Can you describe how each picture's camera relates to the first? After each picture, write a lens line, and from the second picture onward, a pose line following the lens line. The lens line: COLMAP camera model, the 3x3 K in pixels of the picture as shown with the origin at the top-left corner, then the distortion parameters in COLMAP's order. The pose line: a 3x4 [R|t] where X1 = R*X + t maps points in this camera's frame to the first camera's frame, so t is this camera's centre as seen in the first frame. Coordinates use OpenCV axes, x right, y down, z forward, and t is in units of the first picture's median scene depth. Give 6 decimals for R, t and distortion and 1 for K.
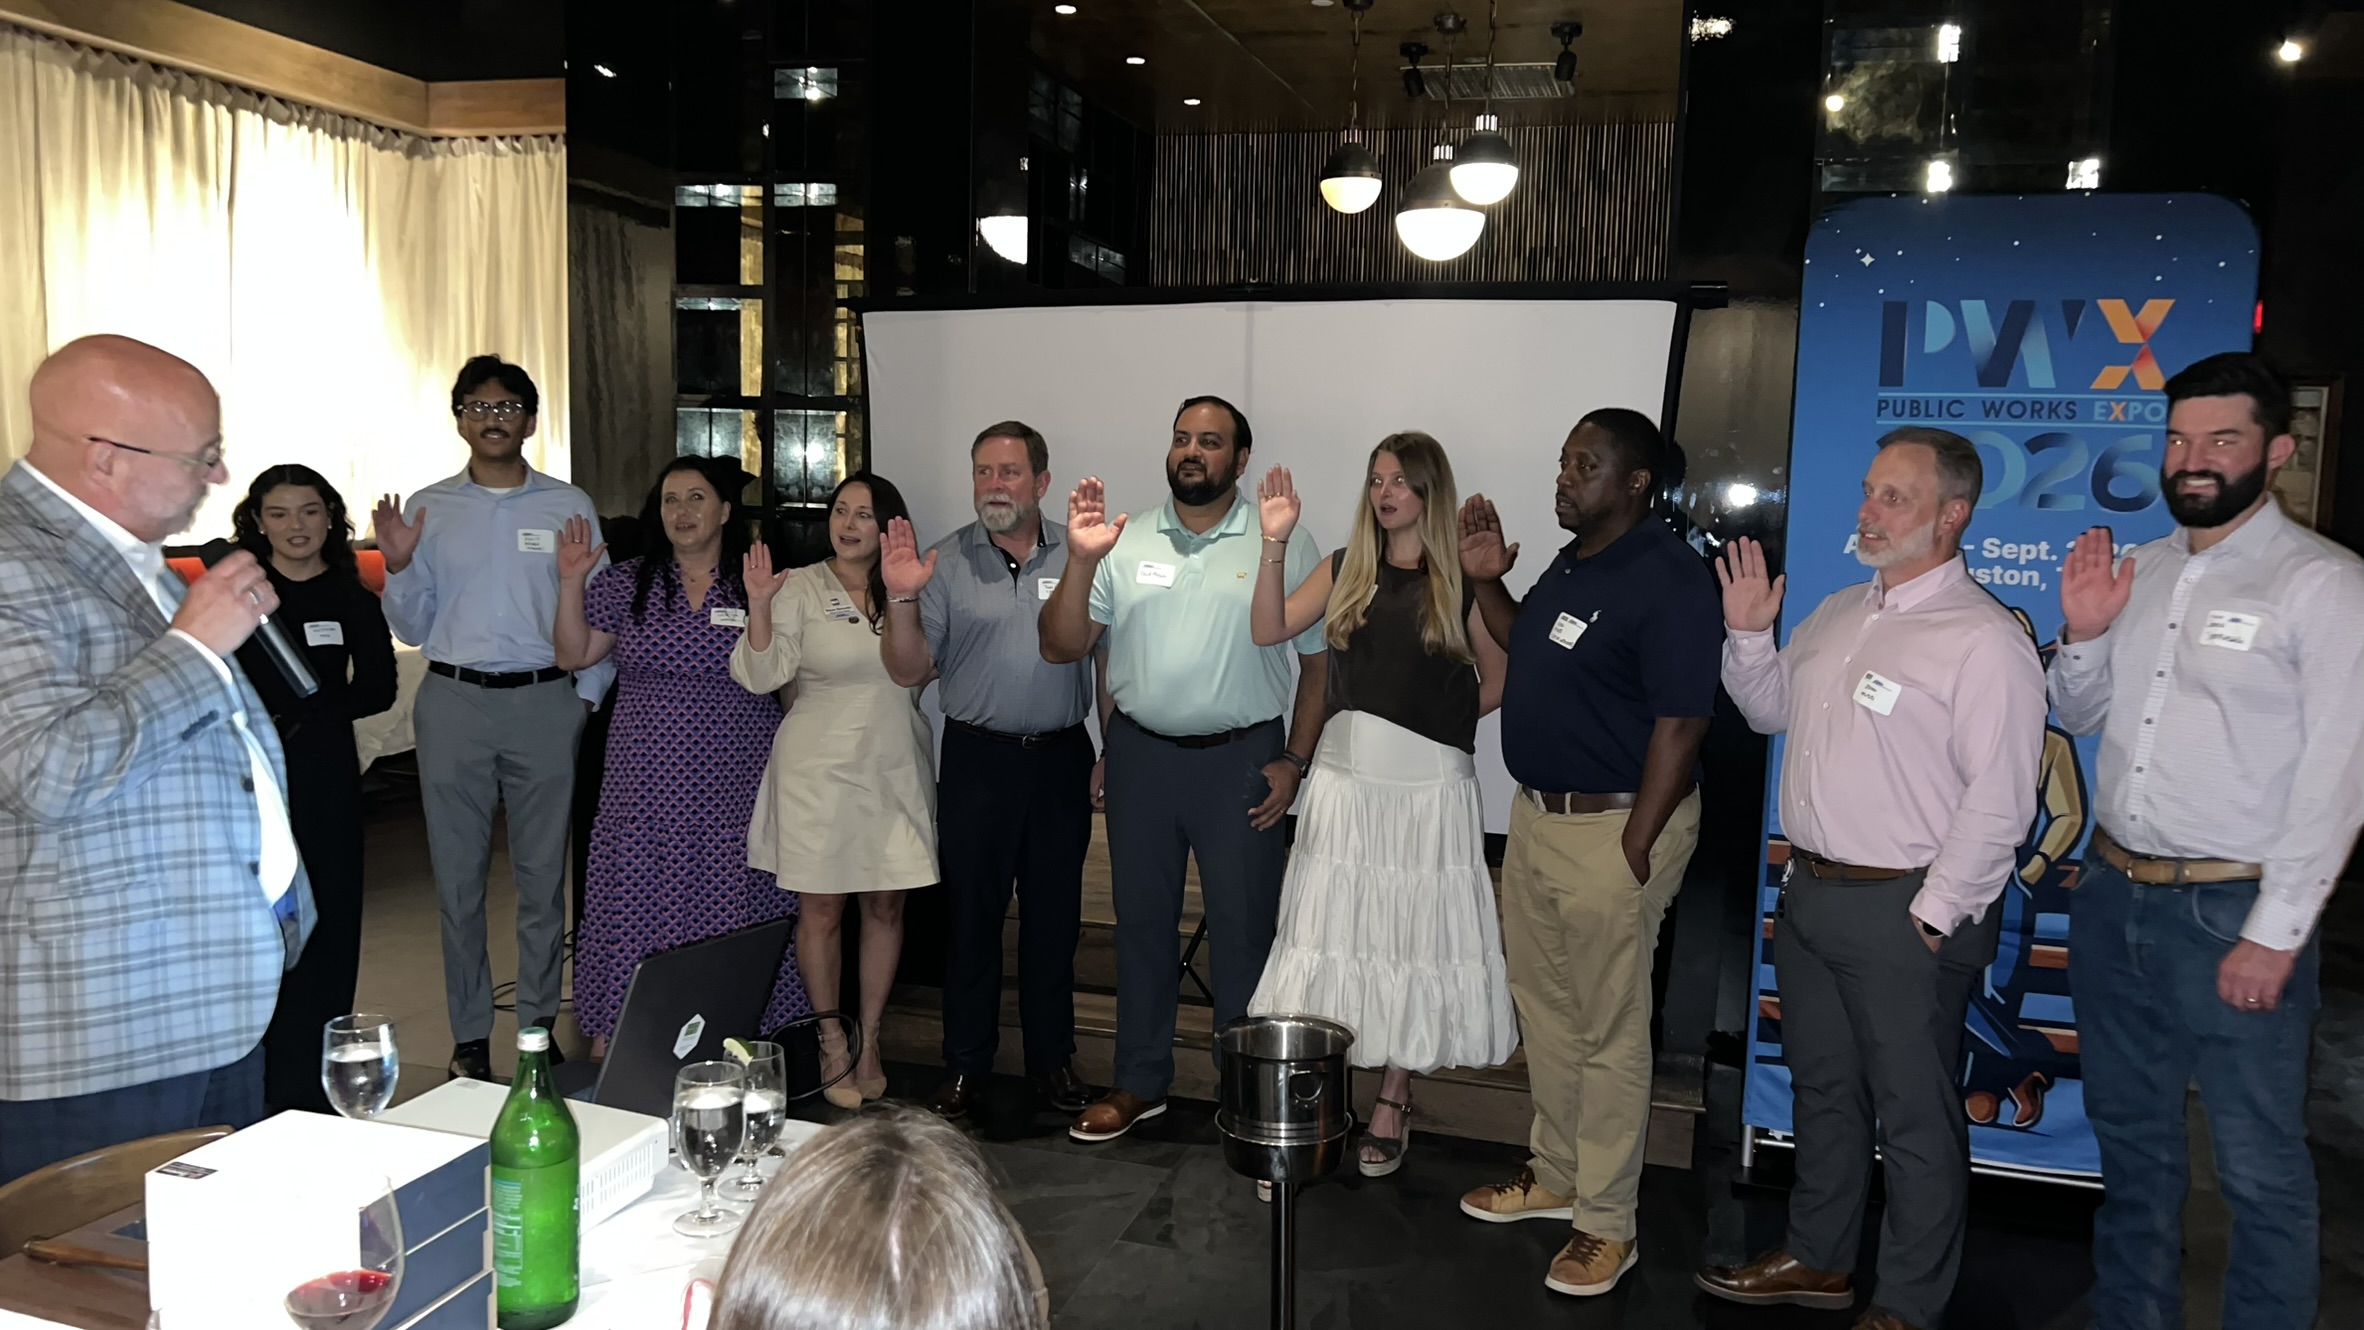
lens RADIAL K [[1770.7, 0, 1198.1], [0, 1770.7, 658.7], [0, 0, 1]] dist [0.048838, -0.049142]
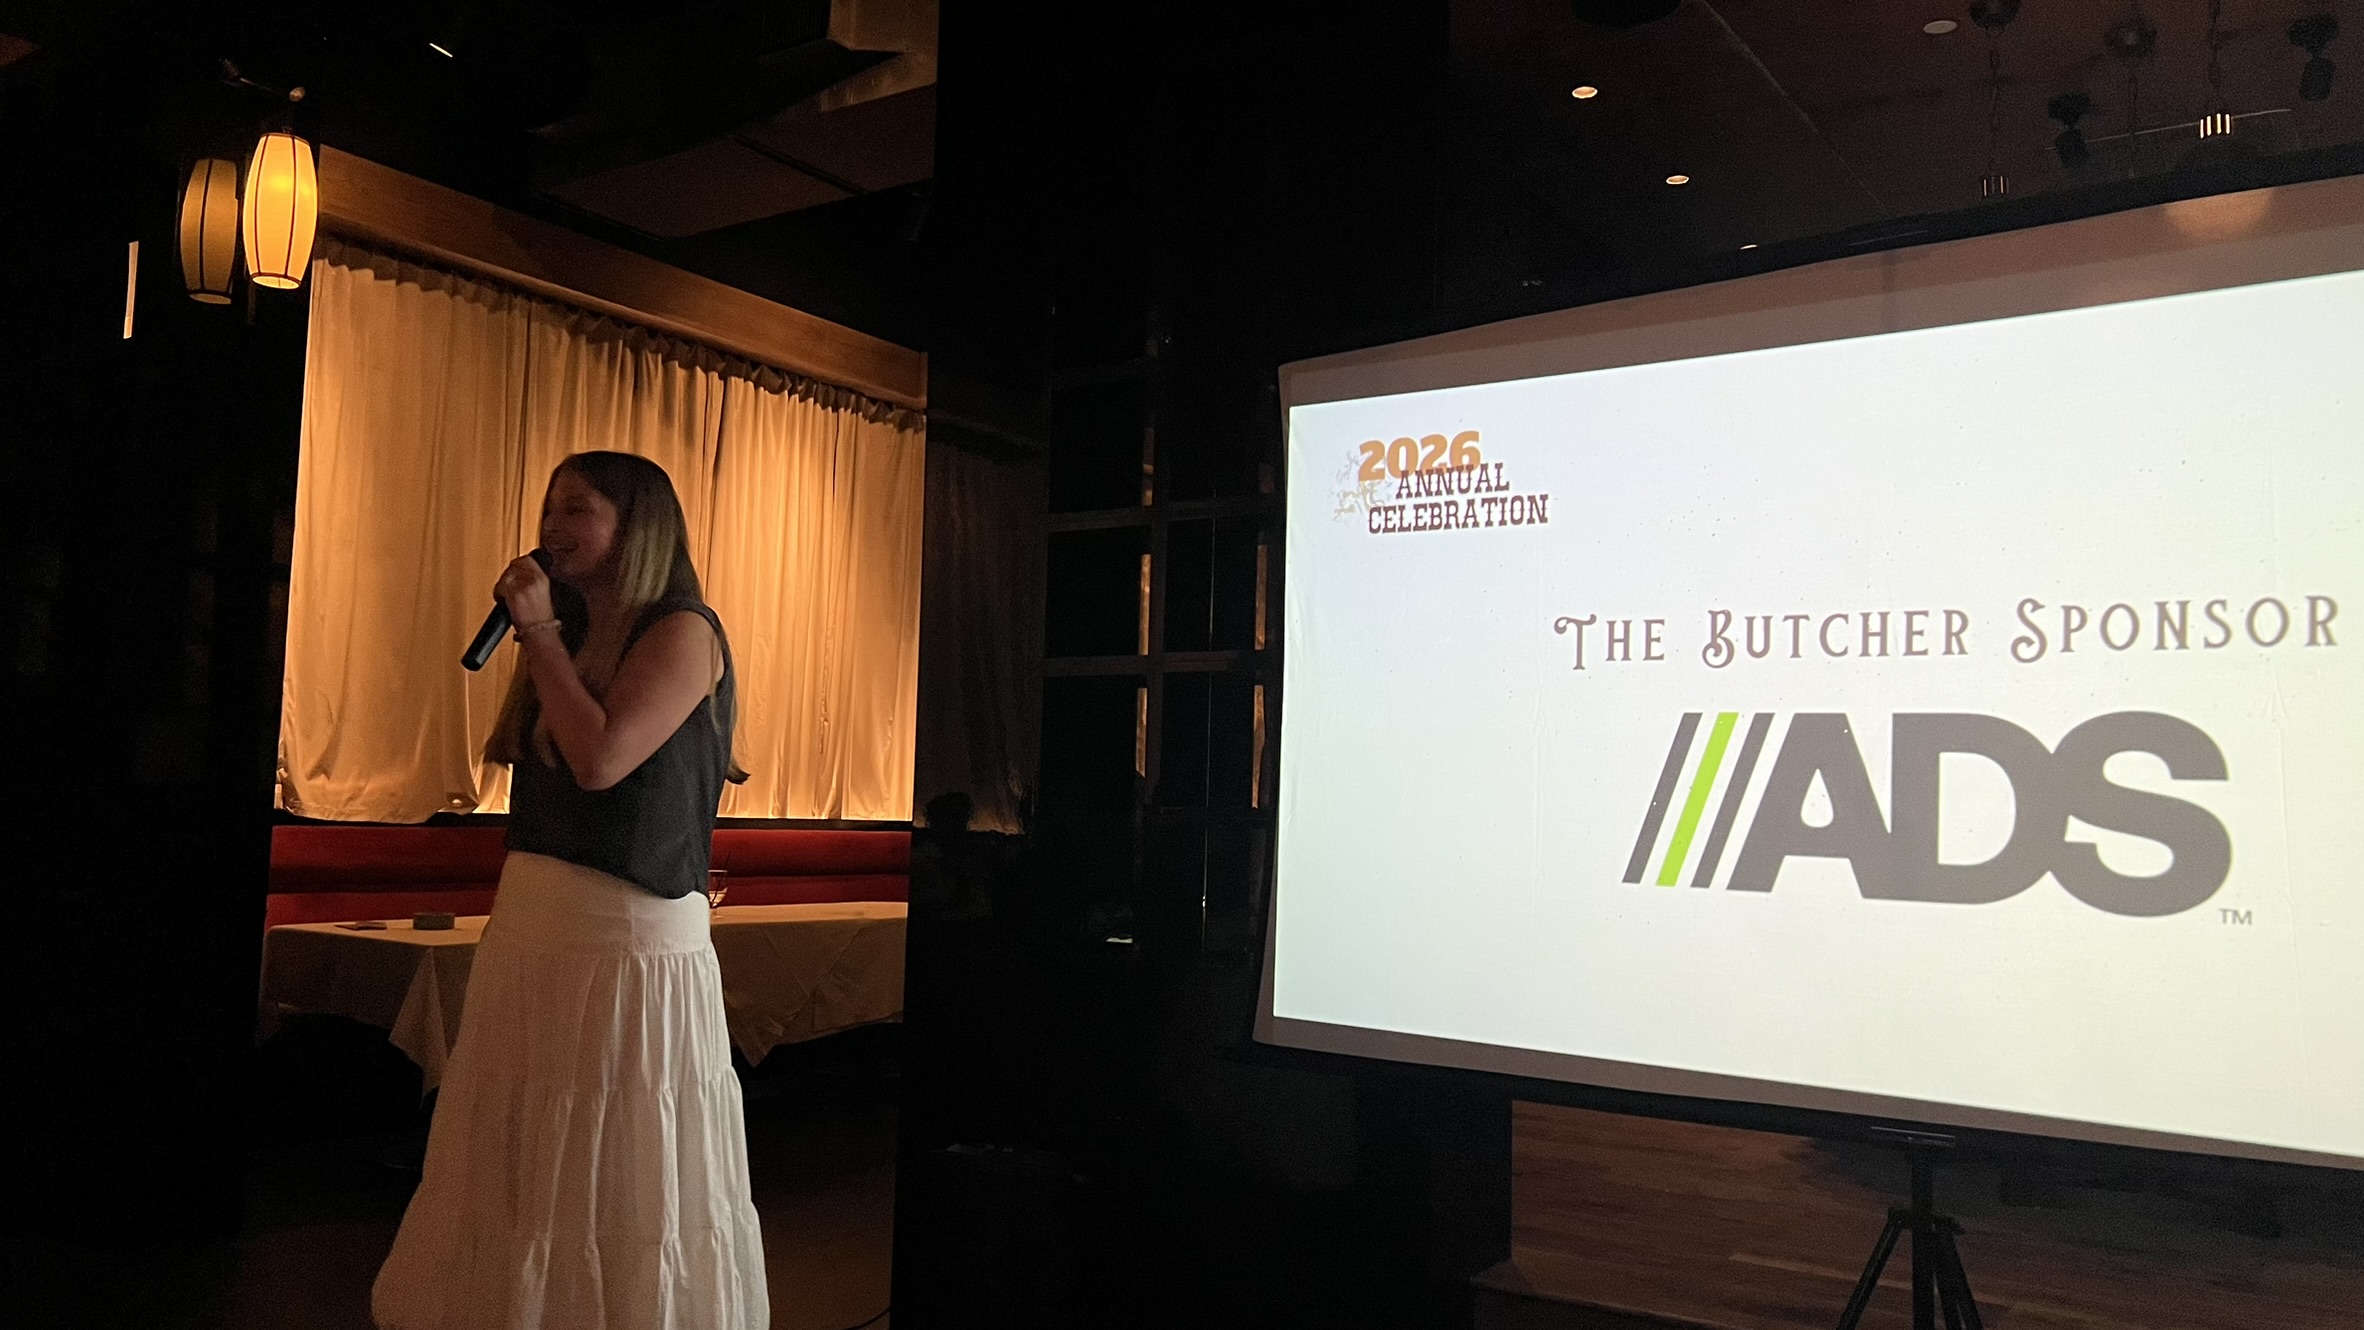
lens RADIAL K [[1770.7, 0, 1196.2], [0, 1770.7, 676.1], [0, 0, 1]] dist [0.048838, -0.049142]
pose [[0.955397, -0.030391, -0.293755, -0.016179], [-0.027231, 0.981387, -0.190098, 0.047261], [0.294065, 0.189618, 0.936787, 0.281658]]
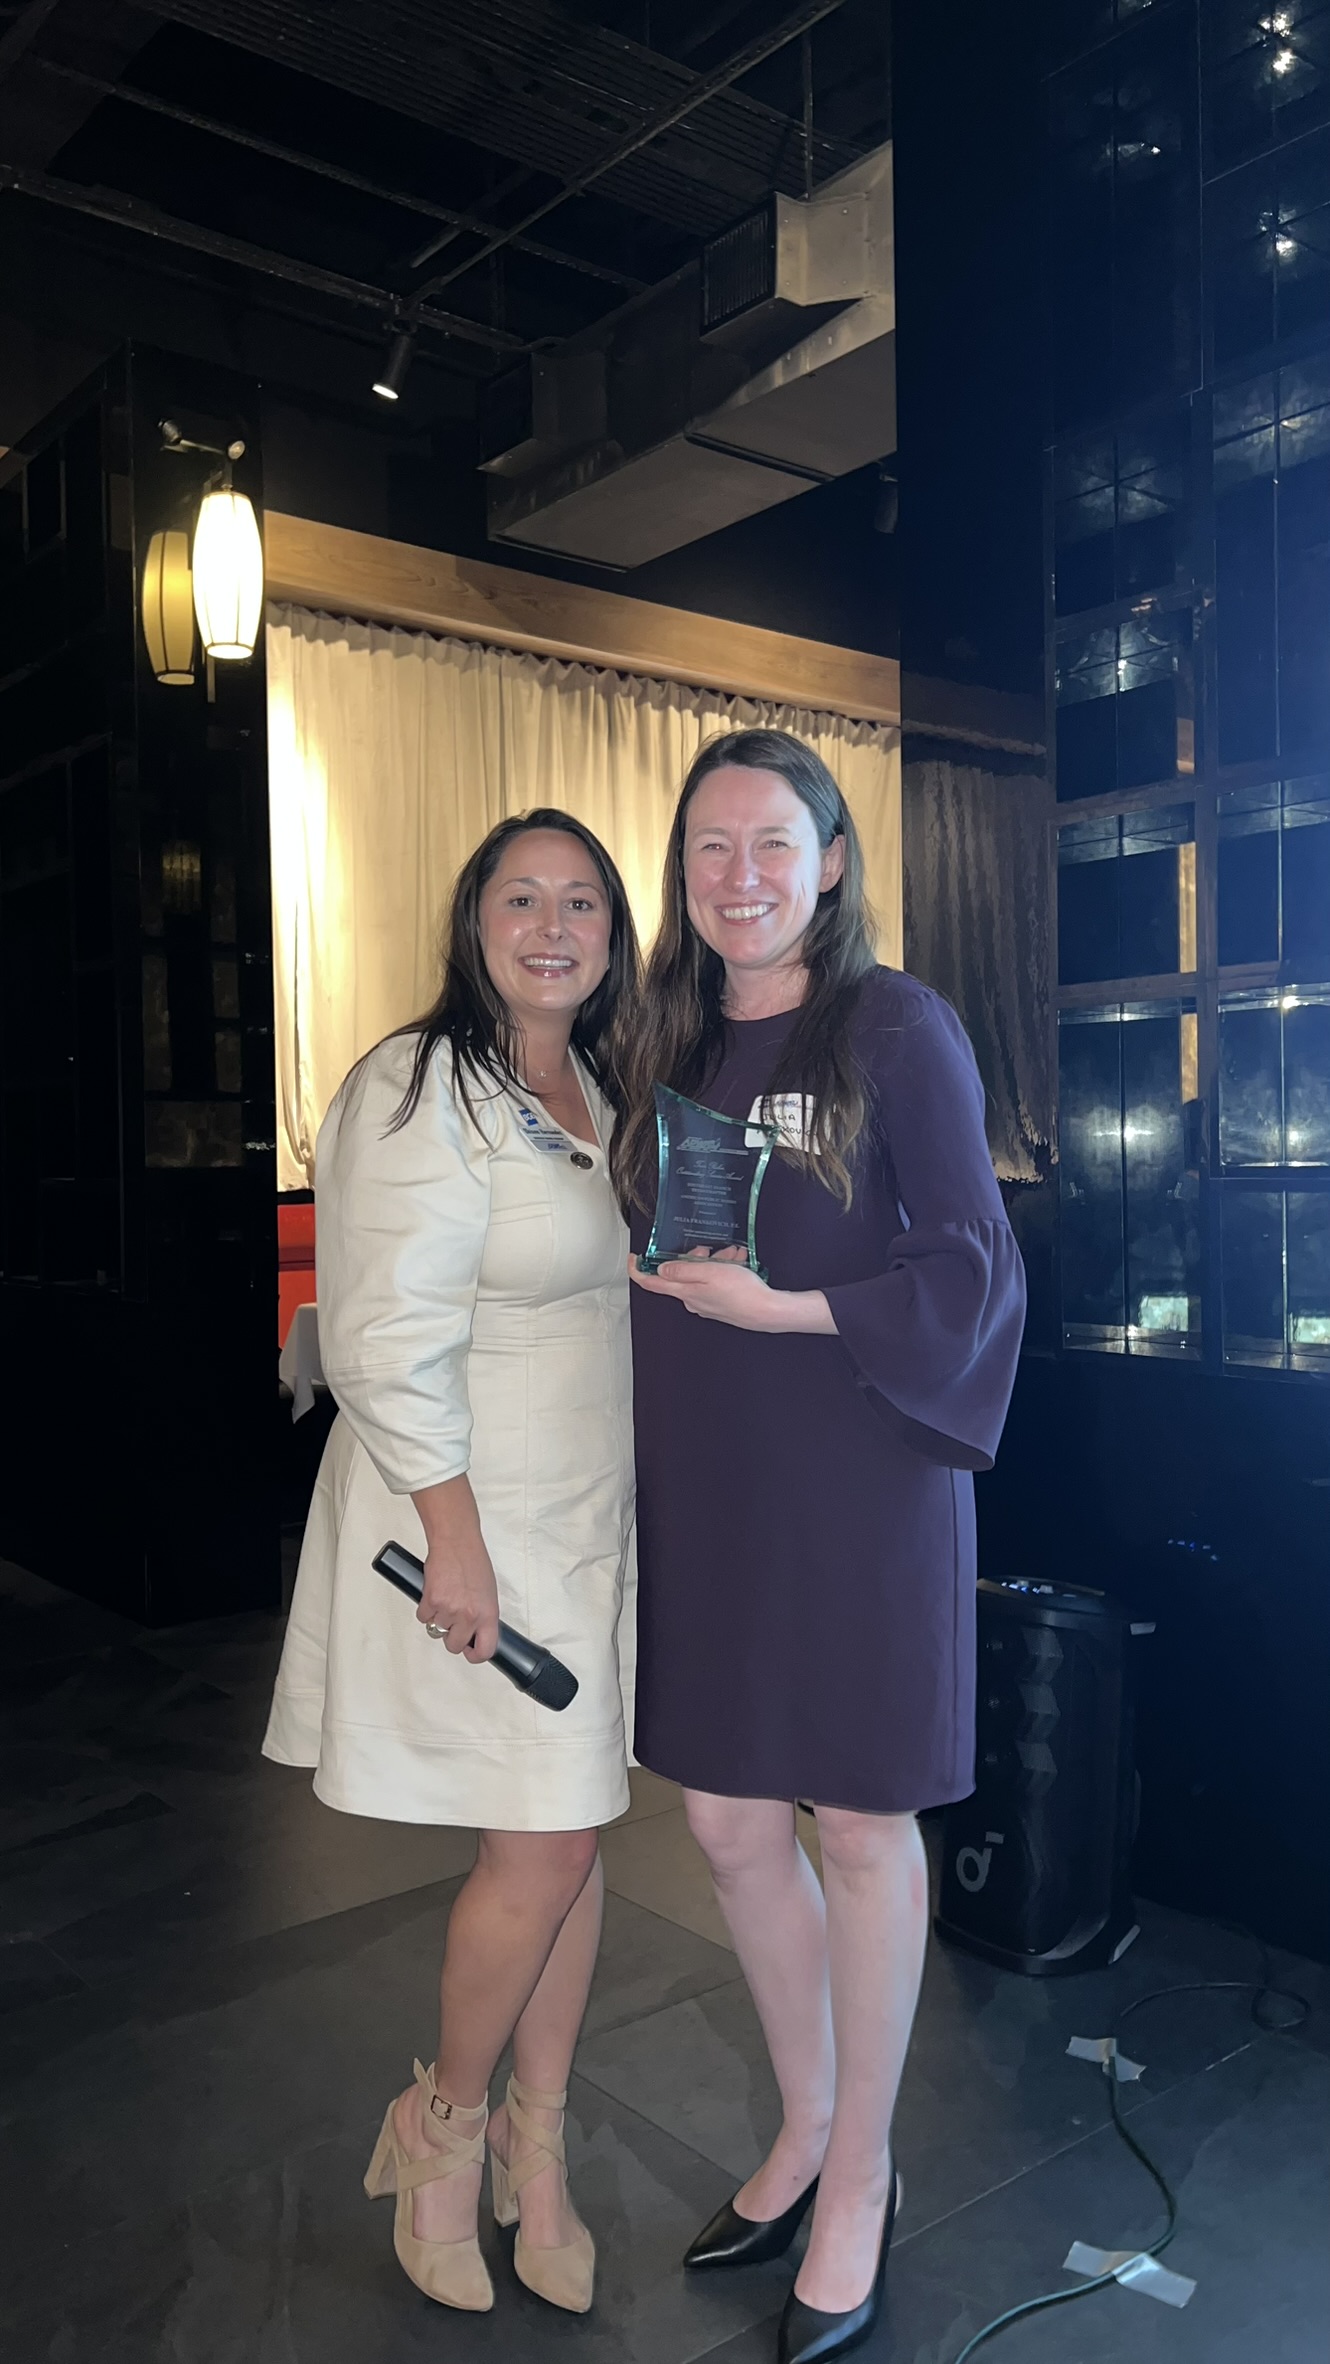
lens RADIAL K [[1770.7, 0, 668.1], [0, 1770.7, 1181.0], [0, 0, 1]] dist [0.048838, -0.049142]
pose [[0.822090, -0.037951, -0.568091, -0.055834], [-0.016682, 0.995742, -0.090661, 0.026950], [0.569113, 0.084008, 0.817957, 0.374496]]
